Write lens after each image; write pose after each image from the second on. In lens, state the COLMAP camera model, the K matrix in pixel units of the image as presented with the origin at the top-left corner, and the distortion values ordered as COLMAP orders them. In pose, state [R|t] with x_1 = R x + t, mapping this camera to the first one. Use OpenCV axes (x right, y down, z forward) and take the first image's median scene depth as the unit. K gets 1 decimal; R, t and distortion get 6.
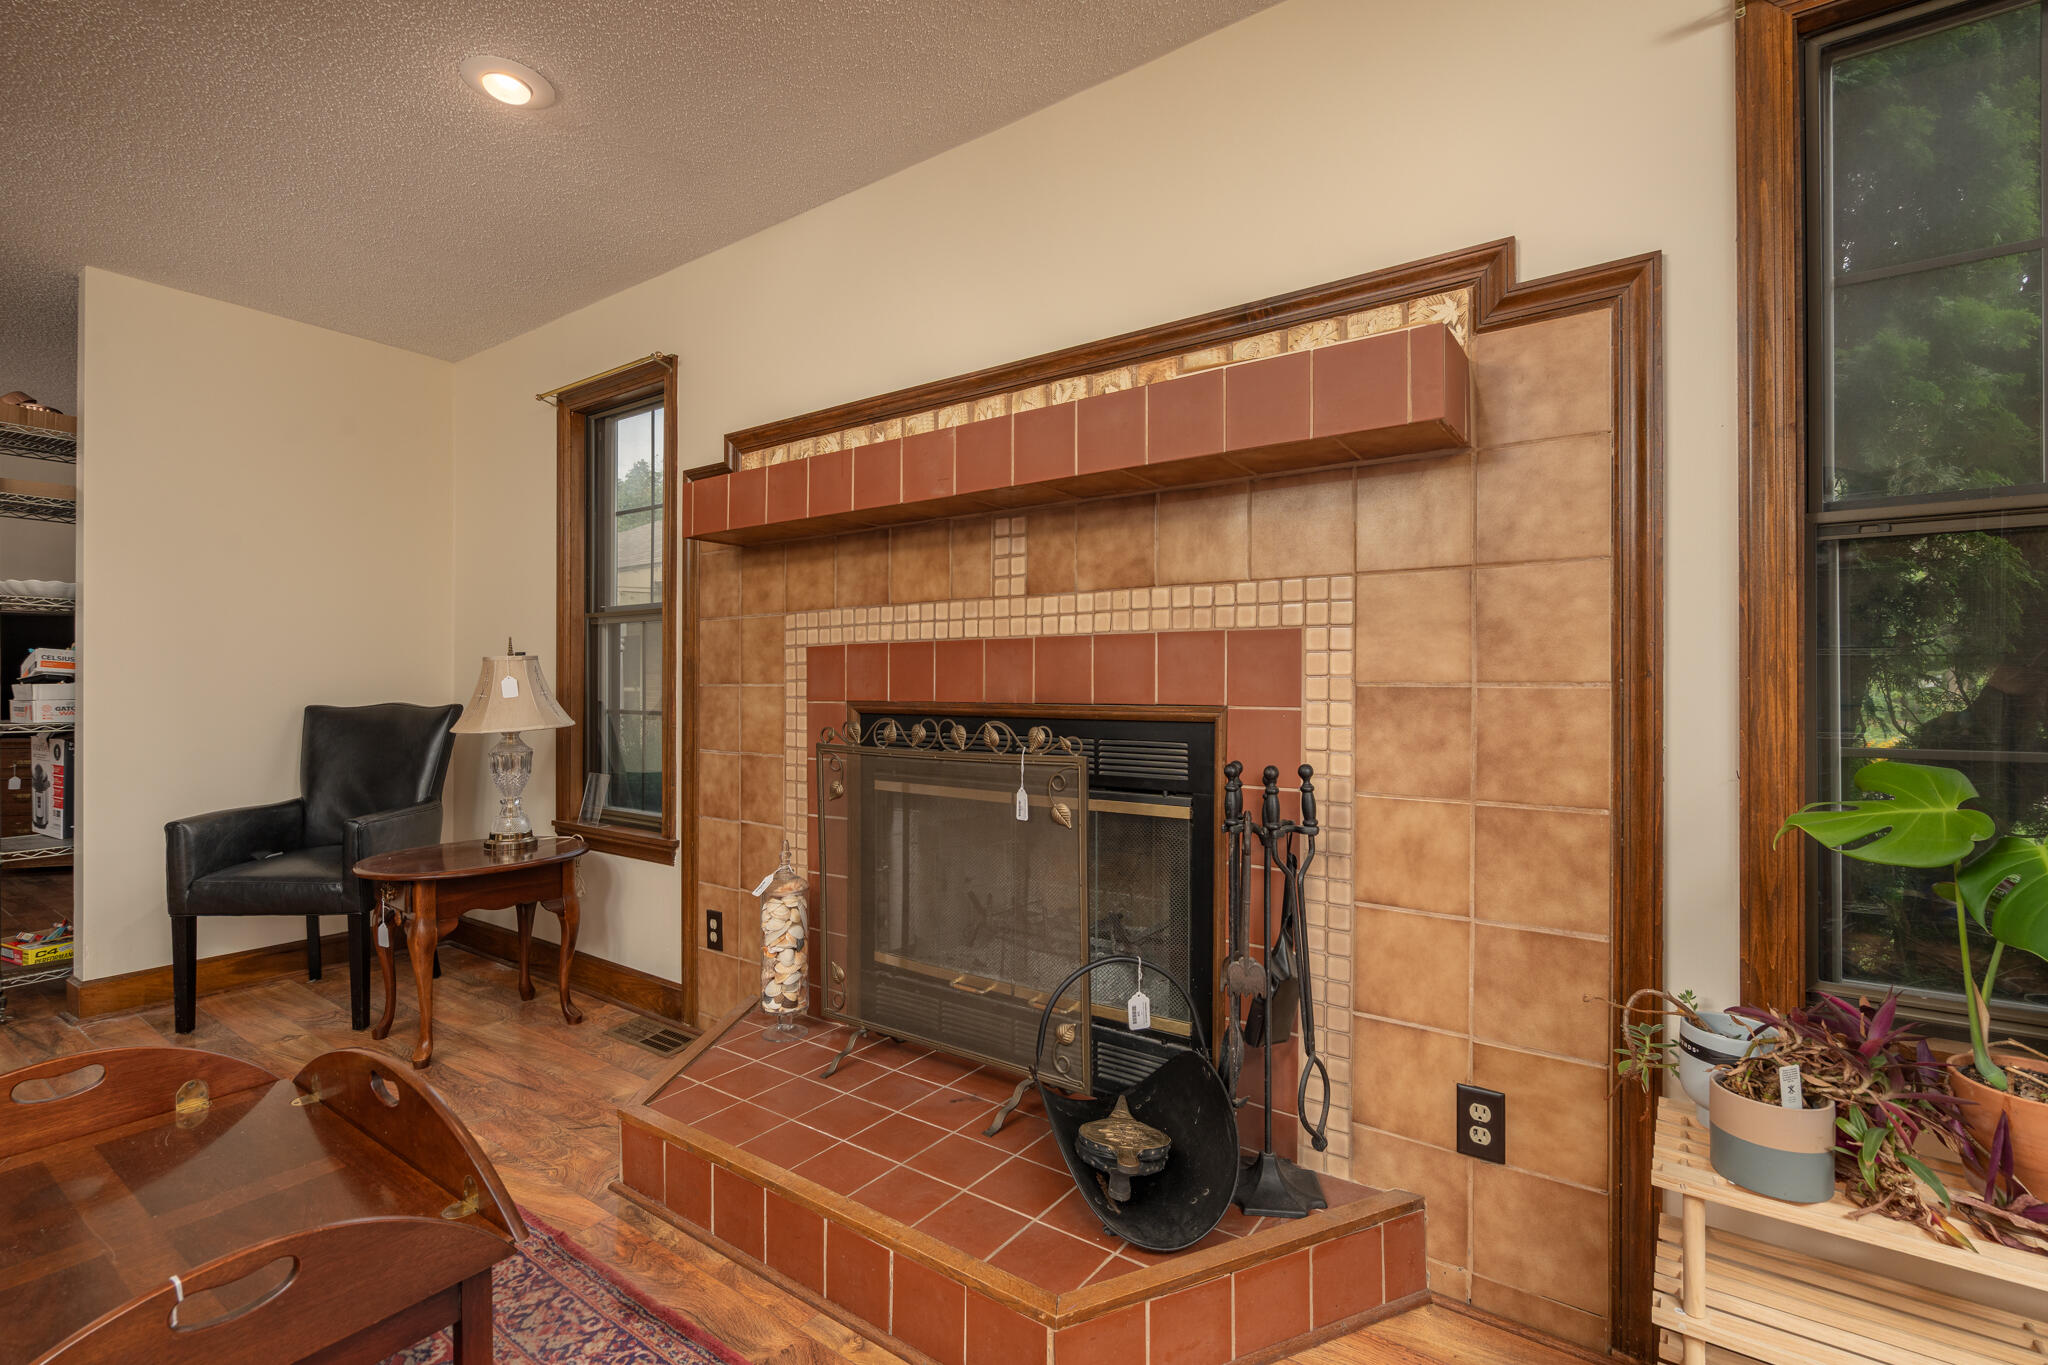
lens RADIAL K [[940.6, 0, 1040.4], [0, 940.6, 683.5], [0, 0, 1]] dist [-0.001532, 0.001480]
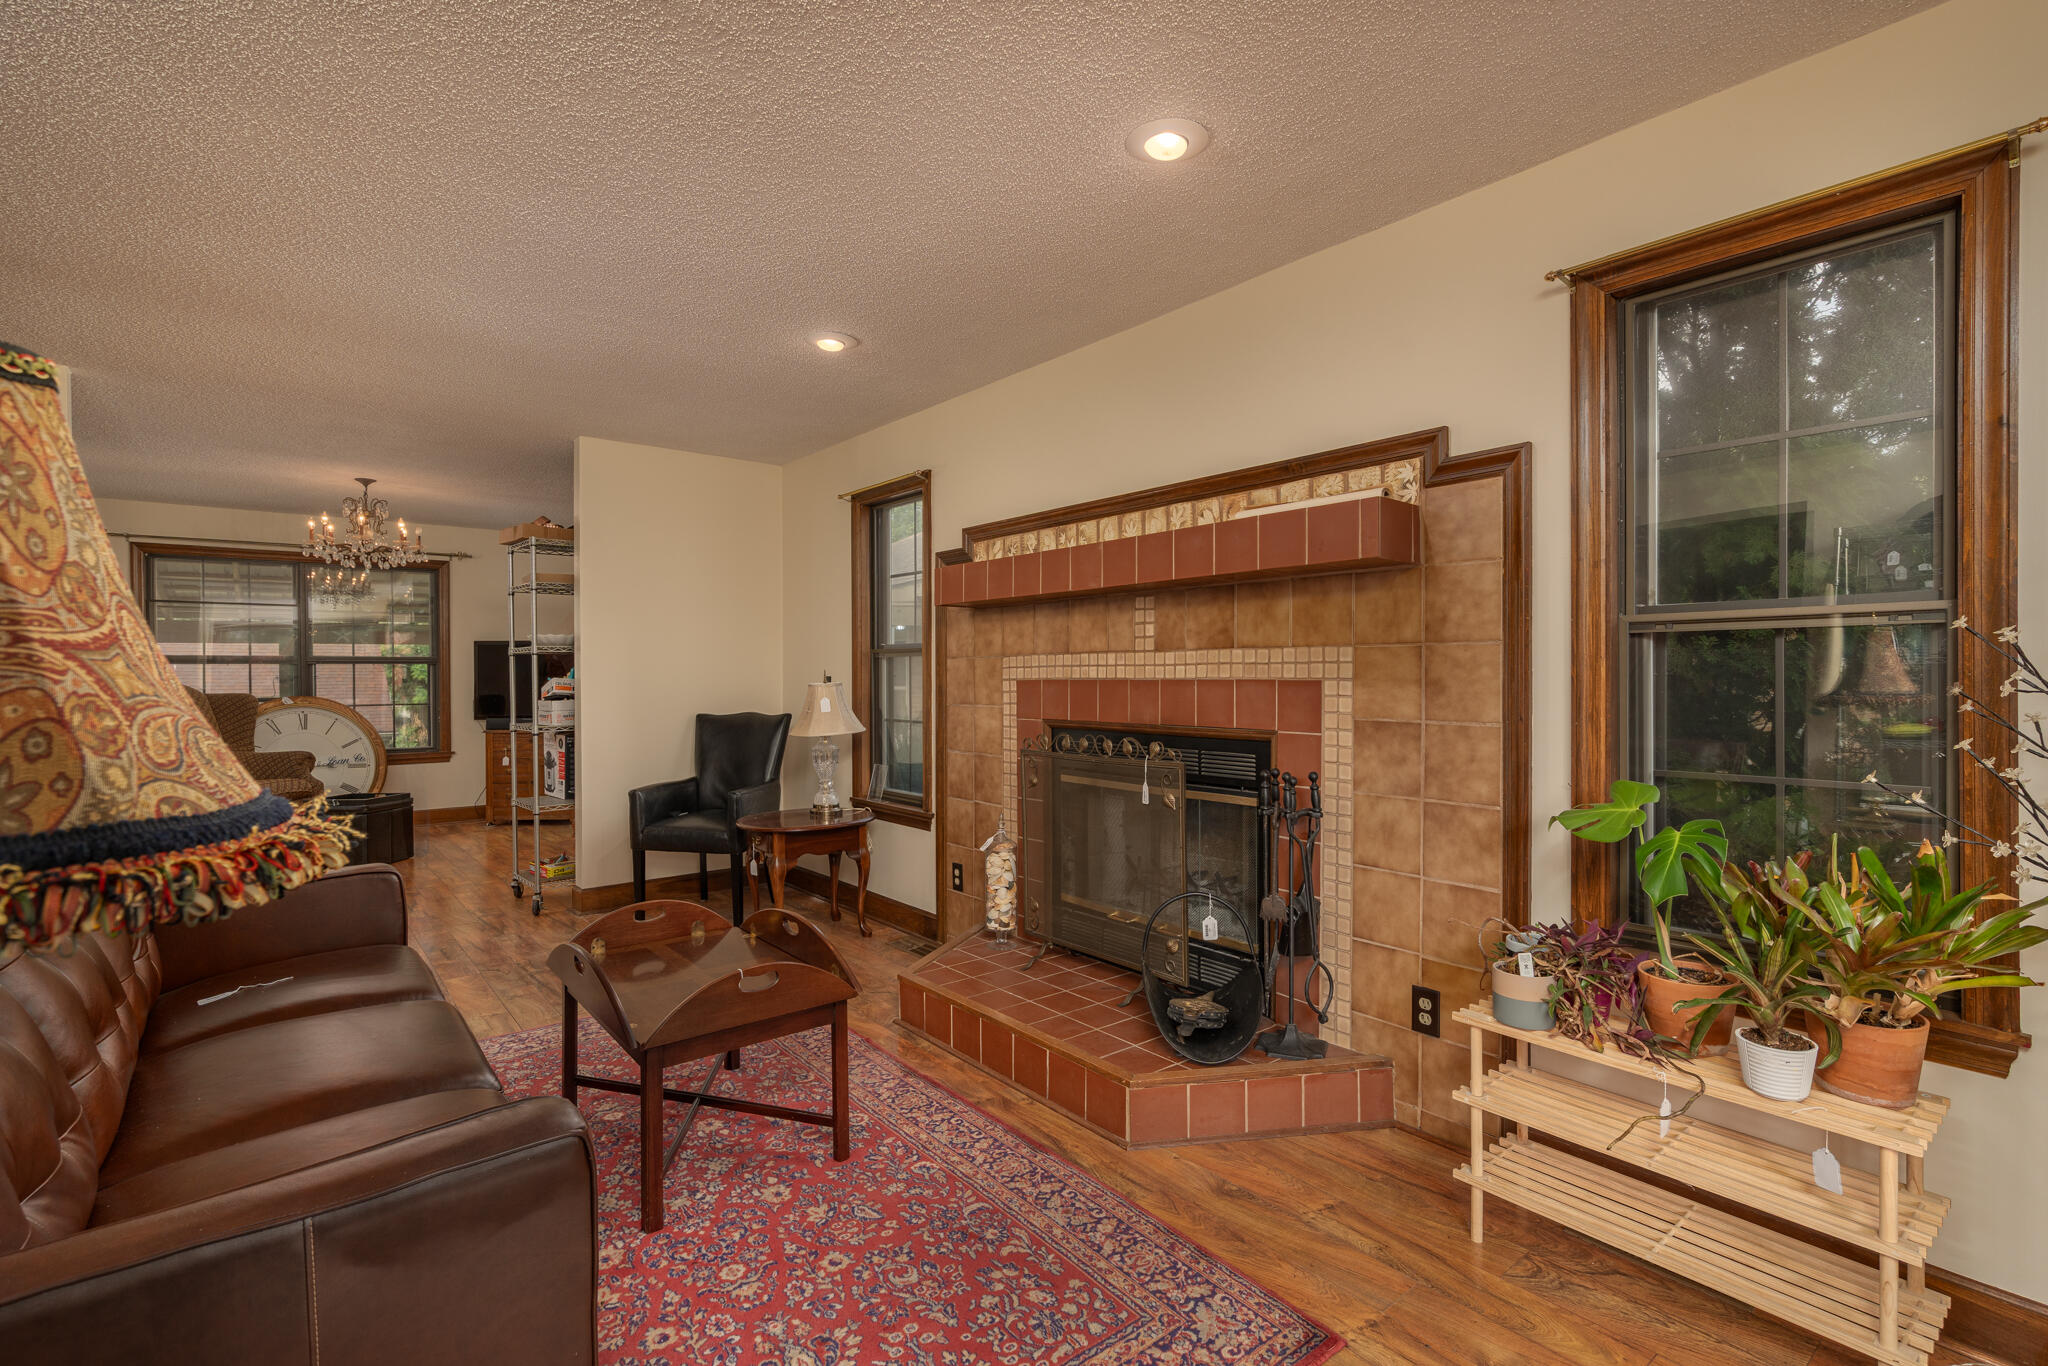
lens RADIAL K [[940.6, 0, 1022.2], [0, 940.6, 686.8], [0, 0, 1]] dist [-0.001532, 0.001480]
pose [[0.961397, -0.001557, -0.275160, 0.222030], [0.004629, 0.999934, 0.010513, -0.063320], [0.275126, -0.011381, 0.961341, -0.538607]]
